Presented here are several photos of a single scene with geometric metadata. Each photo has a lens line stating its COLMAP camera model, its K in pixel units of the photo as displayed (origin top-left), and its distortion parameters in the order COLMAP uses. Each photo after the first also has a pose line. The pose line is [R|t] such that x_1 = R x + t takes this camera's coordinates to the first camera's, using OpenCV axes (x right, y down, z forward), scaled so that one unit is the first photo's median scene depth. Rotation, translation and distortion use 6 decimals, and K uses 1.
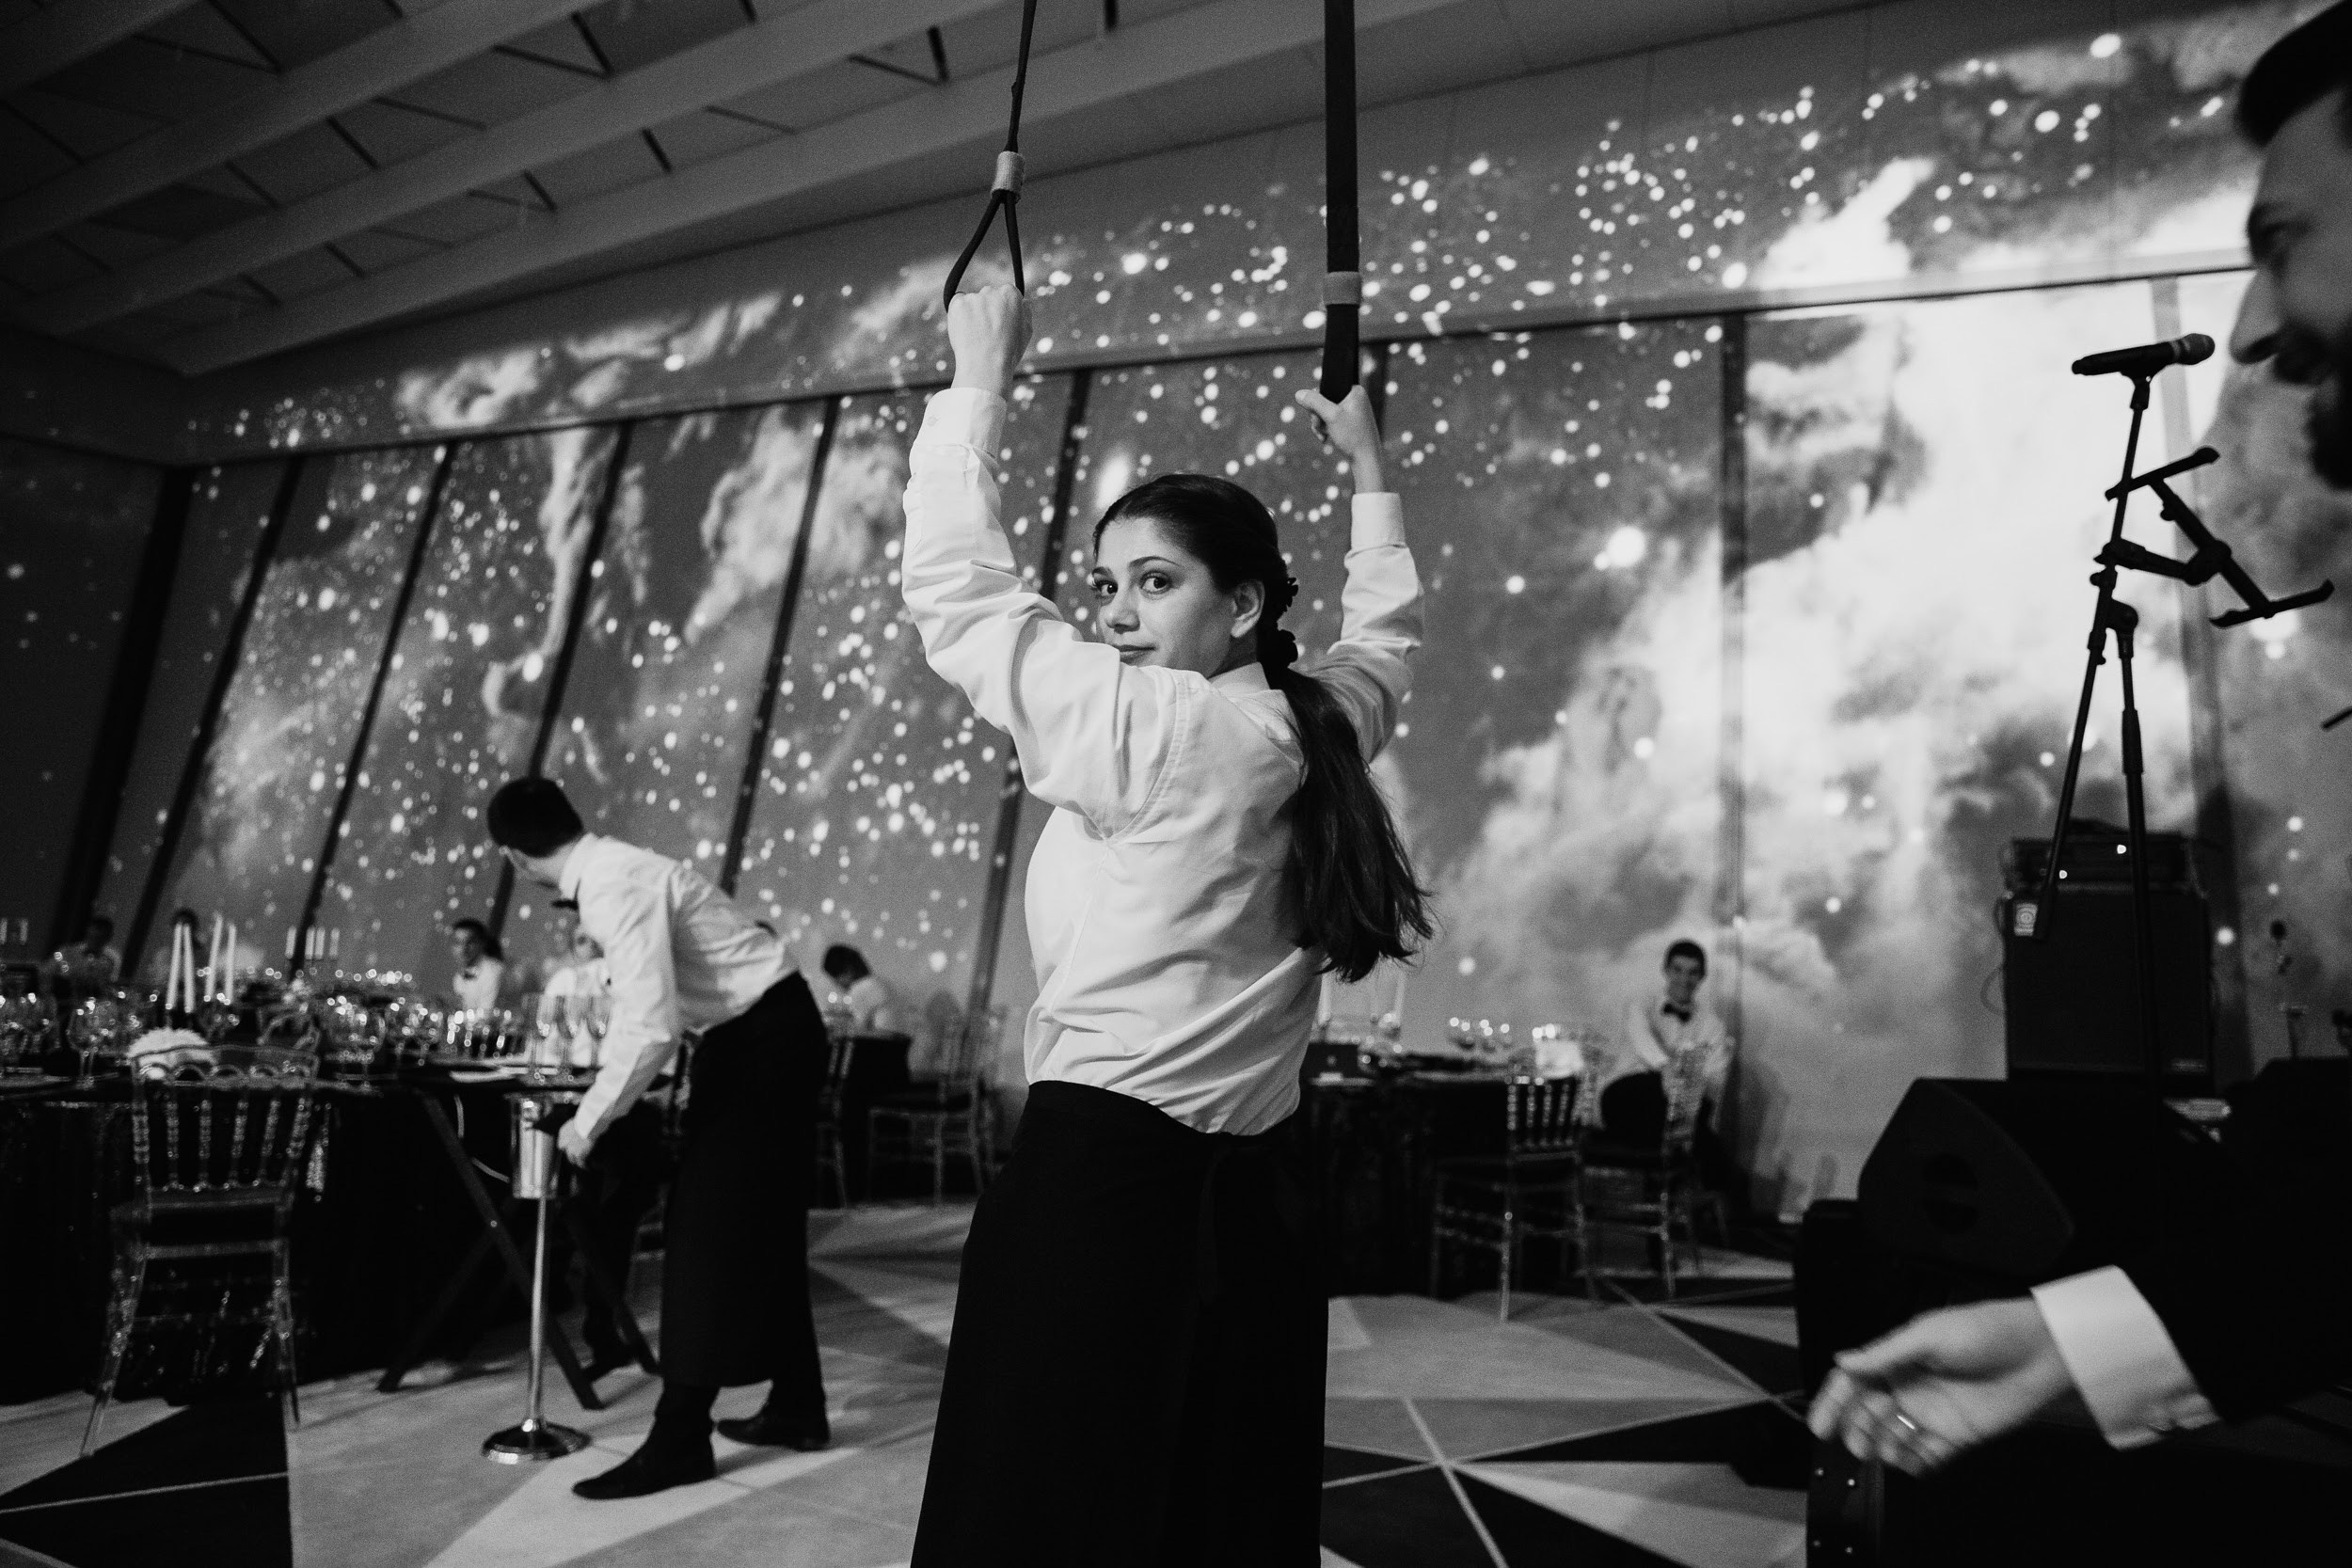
lens RADIAL K [[1576.0, 0, 1176.0], [0, 1576.0, 784.0], [0, 0, 1]] dist [-0.108932, 0.080758]
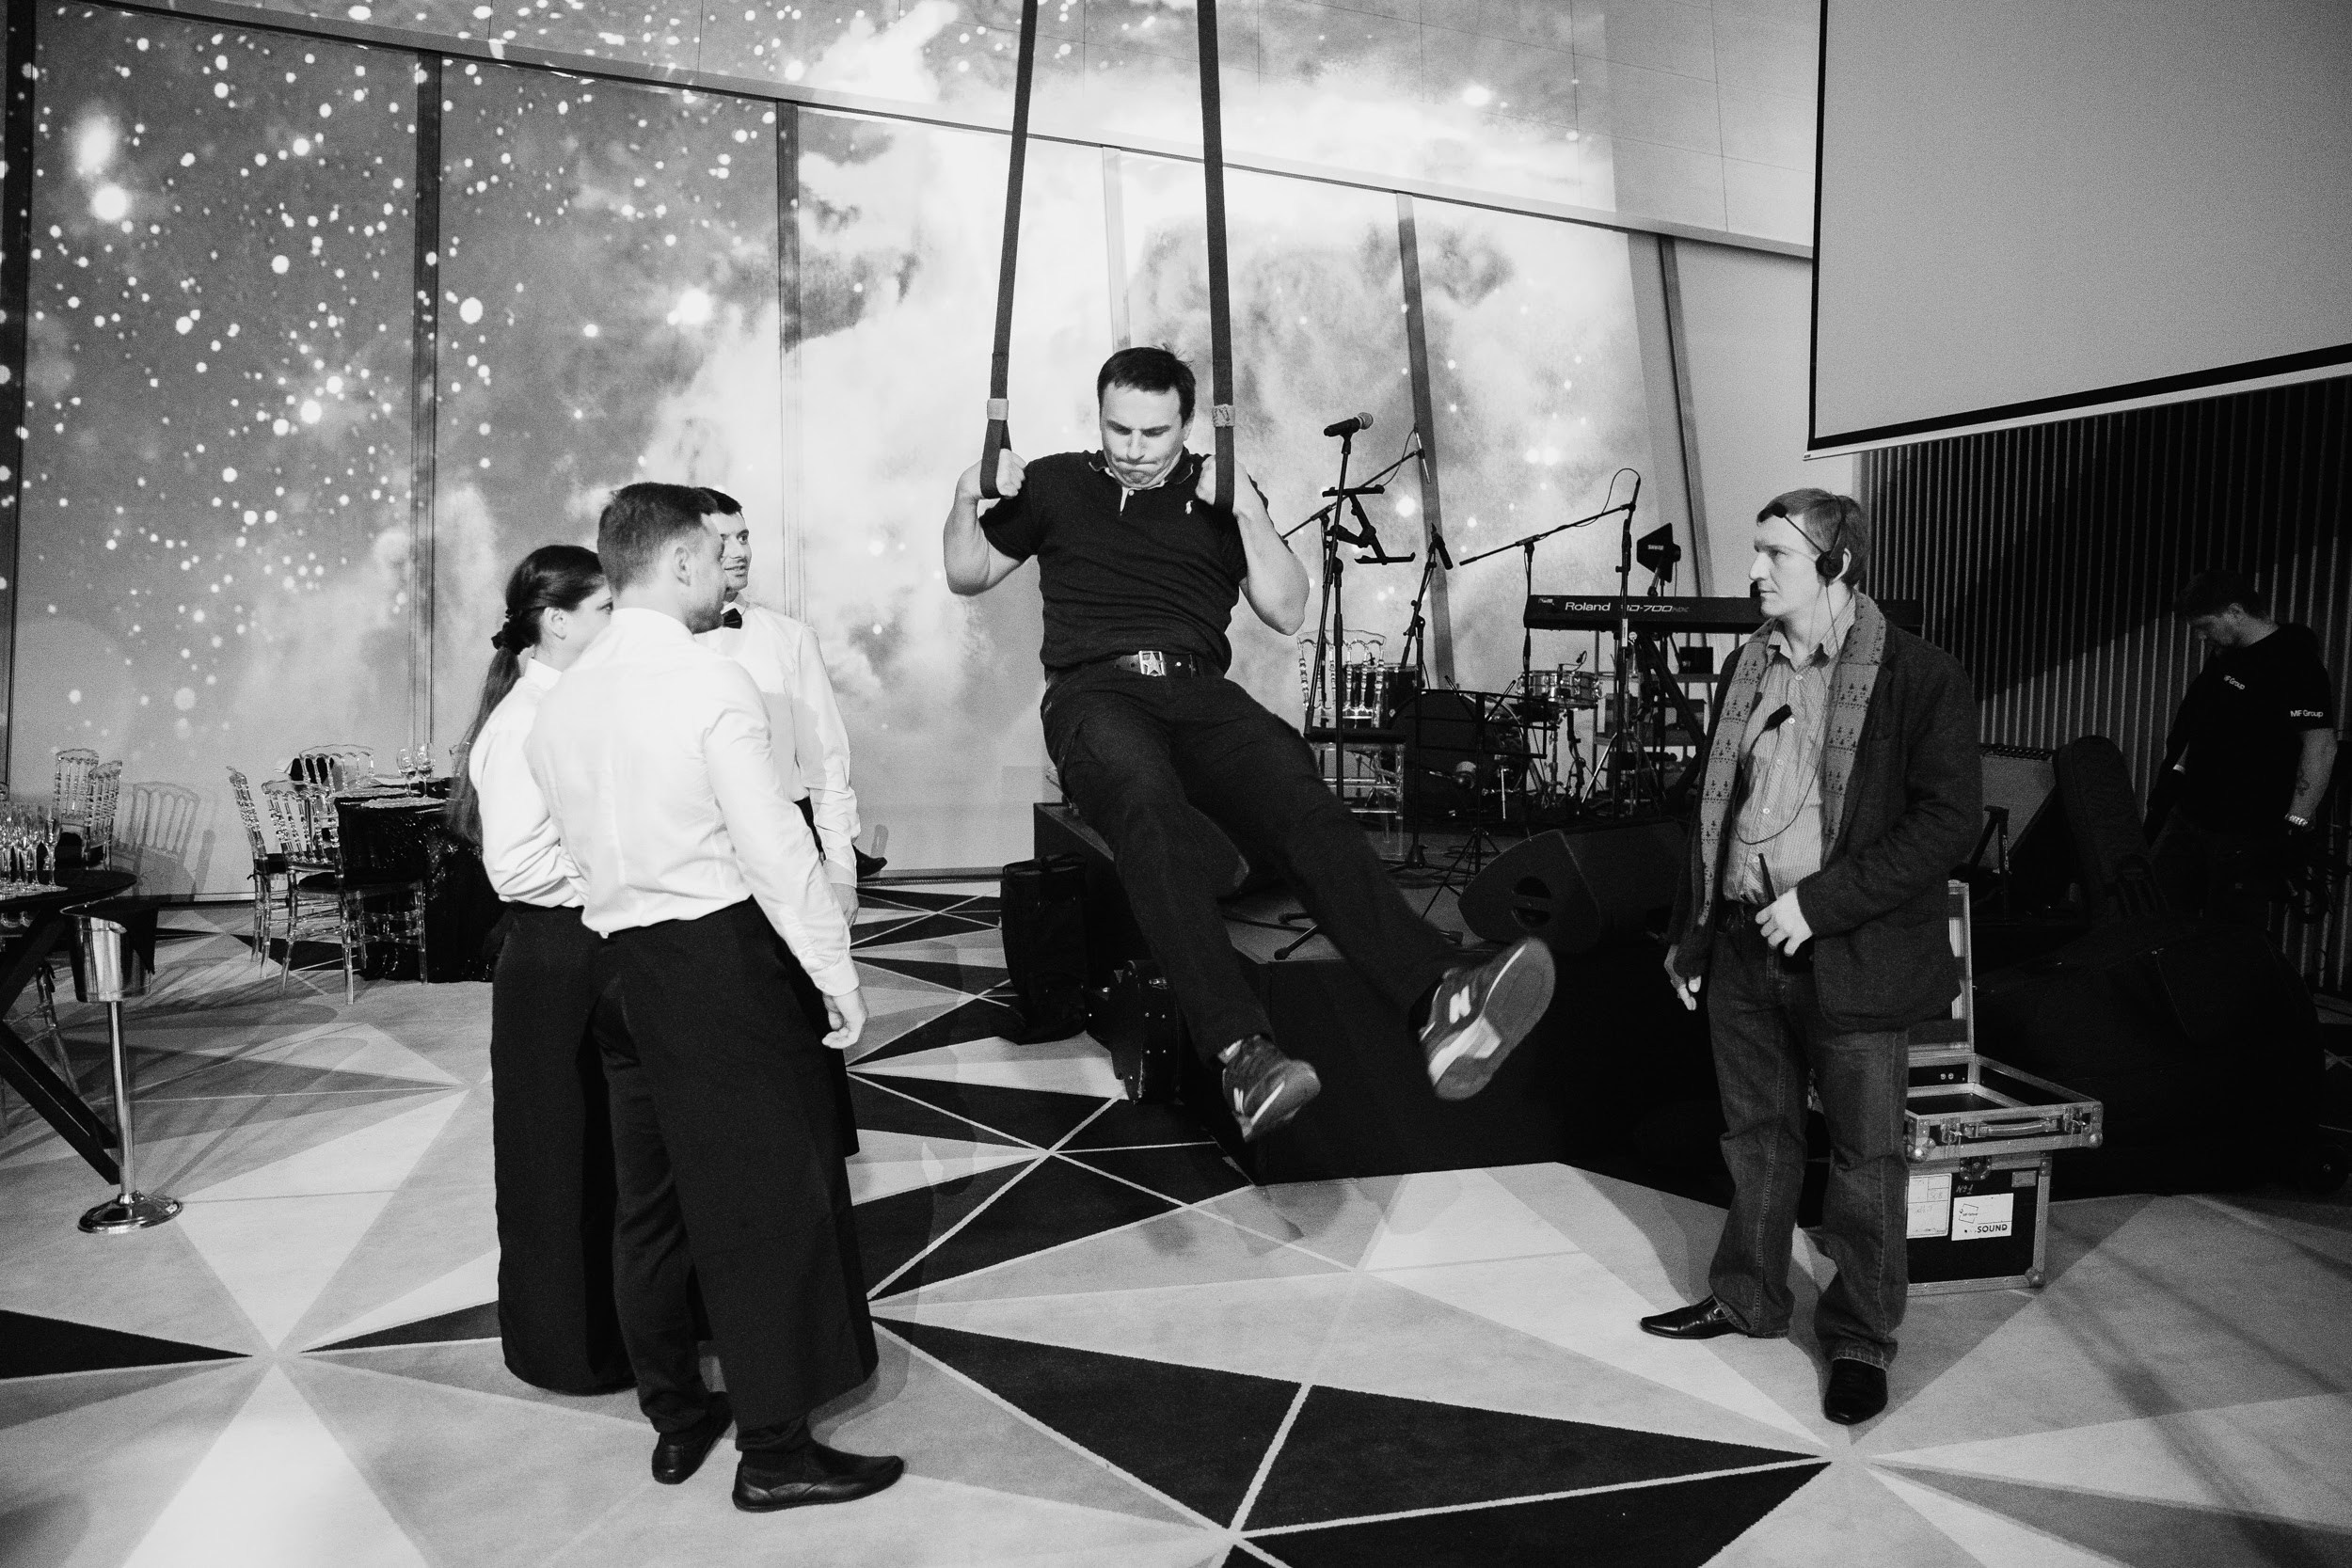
lens RADIAL K [[1576.0, 0, 1176.0], [0, 1576.0, 784.0], [0, 0, 1]] dist [-0.108932, 0.080758]
pose [[0.745984, -0.083028, 0.660768, -0.214266], [-0.058554, 0.980178, 0.189268, -0.046903], [-0.663385, -0.179882, 0.726335, -0.095780]]
